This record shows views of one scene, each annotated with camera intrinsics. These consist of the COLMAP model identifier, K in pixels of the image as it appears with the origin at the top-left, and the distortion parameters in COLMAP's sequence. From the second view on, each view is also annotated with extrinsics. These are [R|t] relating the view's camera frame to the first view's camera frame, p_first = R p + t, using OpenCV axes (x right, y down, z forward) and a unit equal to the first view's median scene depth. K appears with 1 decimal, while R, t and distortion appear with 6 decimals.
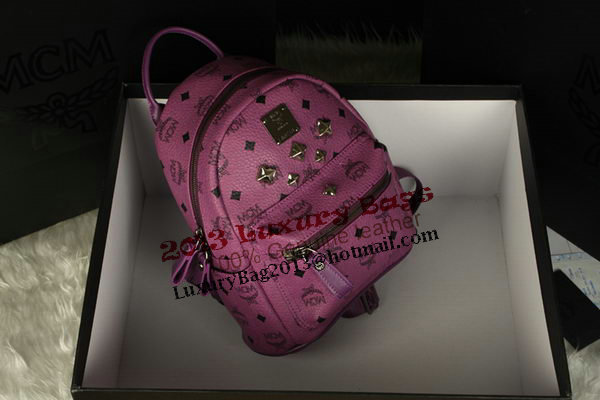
lens RADIAL K [[1517.7, 0, 300.0], [0, 1517.7, 200.0], [0, 0, 1]] dist [0.736964, 0.022910]
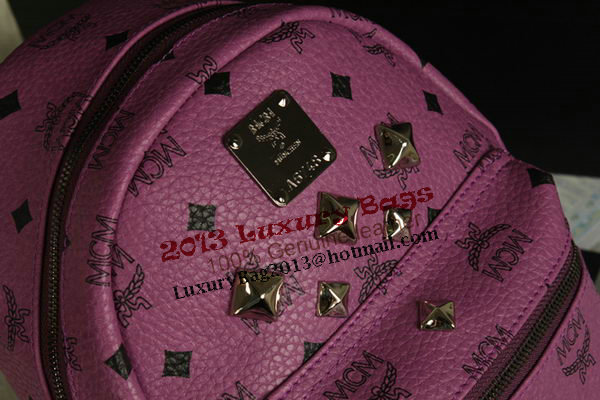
lens RADIAL K [[1698.8, 0, 300.0], [0, 1698.8, 200.0], [0, 0, 1]] dist [0.081408, 0.036225]
pose [[0.992003, -0.115825, 0.050138, -0.029309], [0.117715, 0.992375, -0.036532, -0.022517], [-0.045524, 0.042142, 0.998074, 0.600966]]
